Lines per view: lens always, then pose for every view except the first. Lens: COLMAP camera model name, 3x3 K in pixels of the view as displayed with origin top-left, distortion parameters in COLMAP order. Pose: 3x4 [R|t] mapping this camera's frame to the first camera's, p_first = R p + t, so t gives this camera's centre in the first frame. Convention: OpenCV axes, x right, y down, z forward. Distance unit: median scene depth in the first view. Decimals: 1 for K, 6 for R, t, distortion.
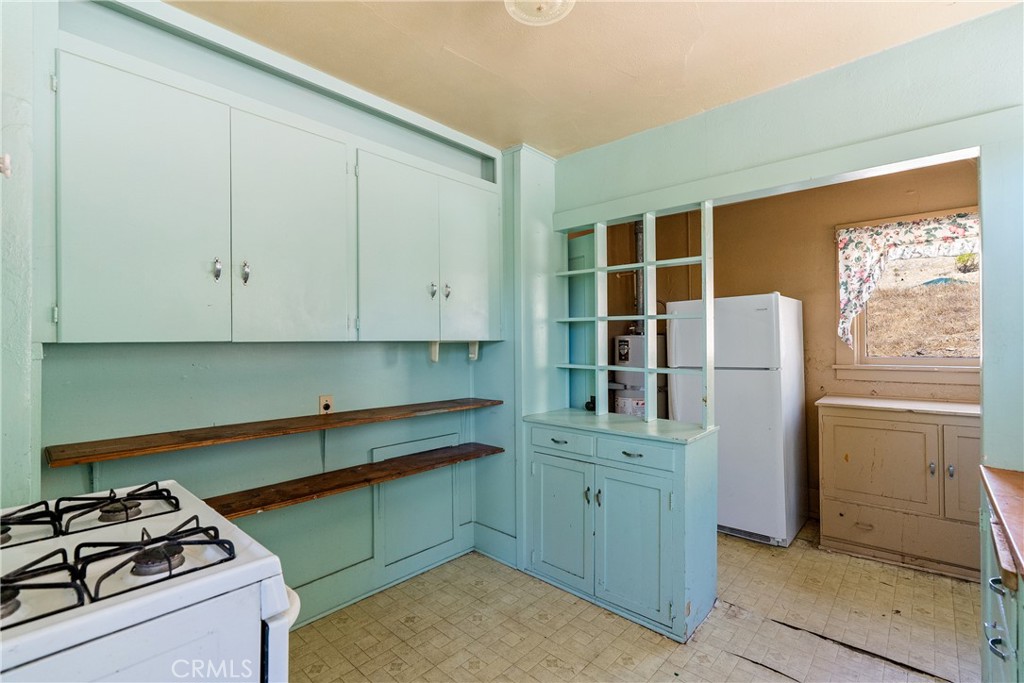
lens RADIAL K [[464.8, 0, 512.8], [0, 464.8, 335.2], [0, 0, 1]] dist [-0.001749, 0.000151]
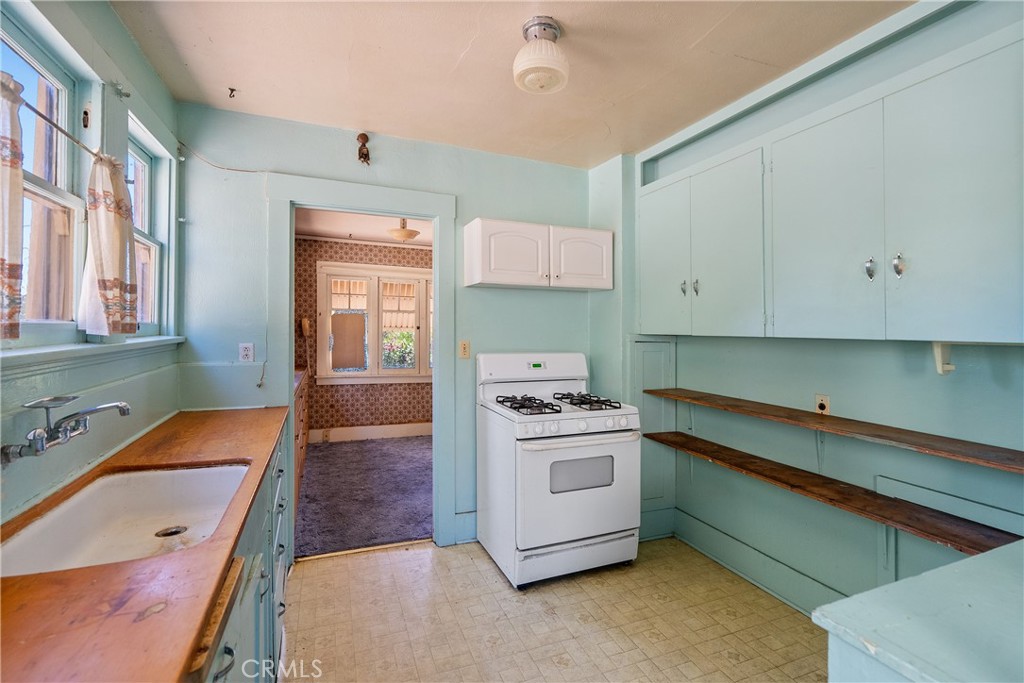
lens RADIAL K [[460.7, 0, 512.0], [0, 460.7, 341.5], [0, 0, 1]] dist [-0.000051, 0.000160]
pose [[-0.437239, 0.020886, -0.899103, 0.721417], [0.001480, 0.999746, 0.022504, -0.000958], [0.899344, 0.008509, -0.437158, 0.840221]]
